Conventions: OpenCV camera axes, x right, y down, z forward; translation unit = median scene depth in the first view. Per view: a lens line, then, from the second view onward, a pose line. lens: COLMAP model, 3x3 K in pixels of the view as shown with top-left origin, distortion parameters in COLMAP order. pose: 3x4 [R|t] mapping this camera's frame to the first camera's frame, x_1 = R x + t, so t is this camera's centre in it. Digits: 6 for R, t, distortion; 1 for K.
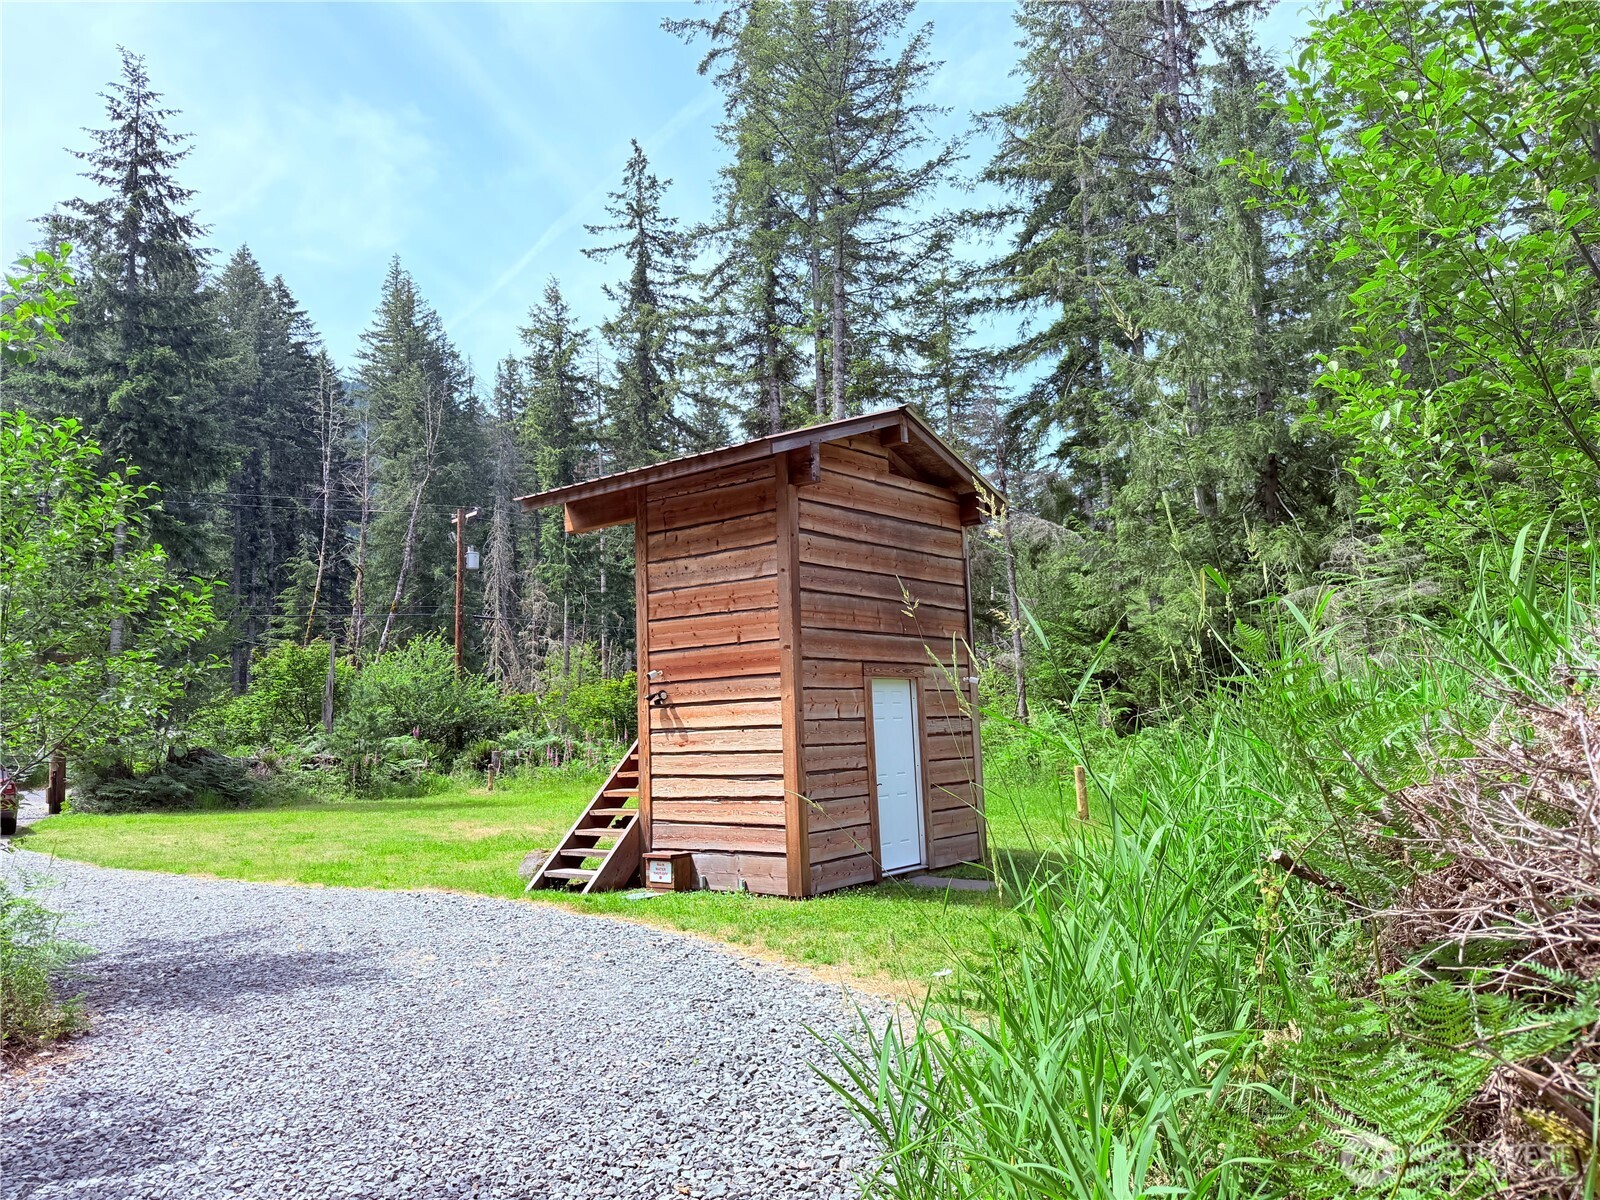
lens RADIAL K [[1122.9, 0, 800.0], [0, 1122.9, 600.0], [0, 0, 1]] dist [0.145355, -0.193798]
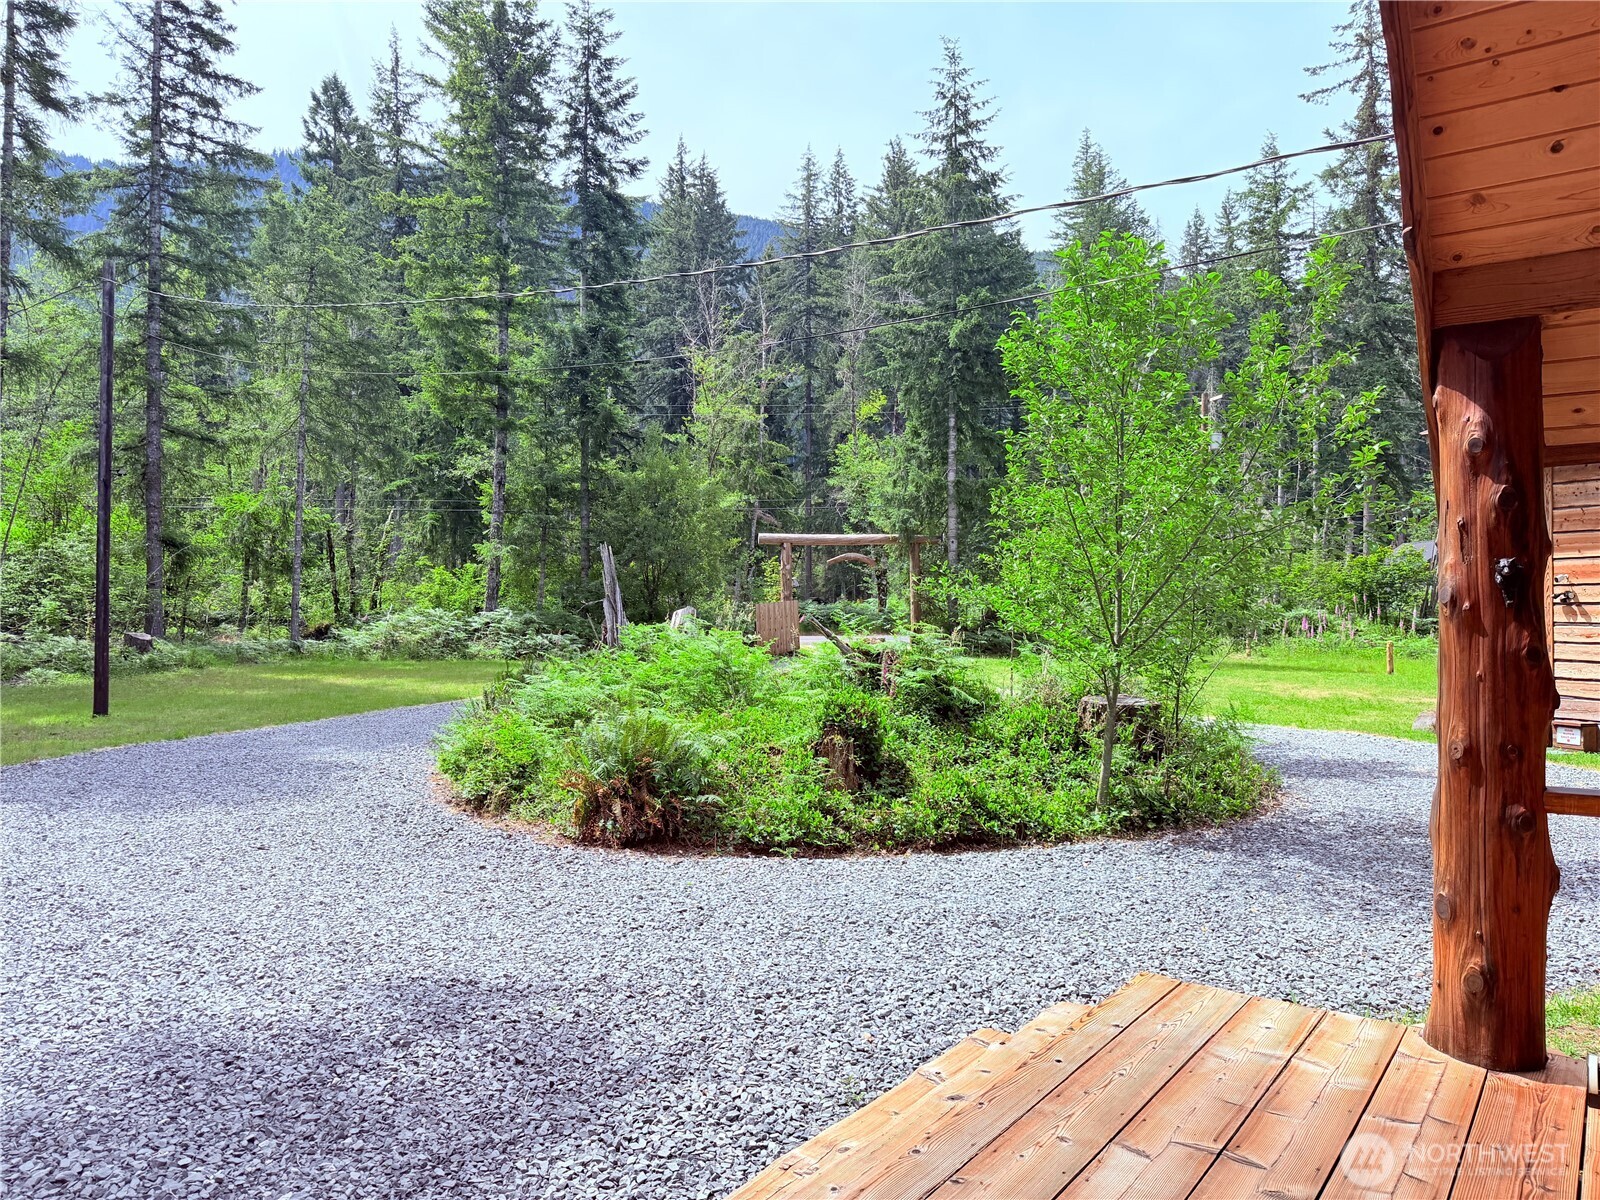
lens RADIAL K [[1133.7, 0, 800.0], [0, 1133.7, 600.0], [0, 0, 1]] dist [0.075577, -0.093391]
pose [[0.846486, 0.025325, -0.531809, -0.056427], [0.039120, 0.993210, 0.109565, -0.026826], [0.530972, -0.113550, 0.839747, -0.164922]]
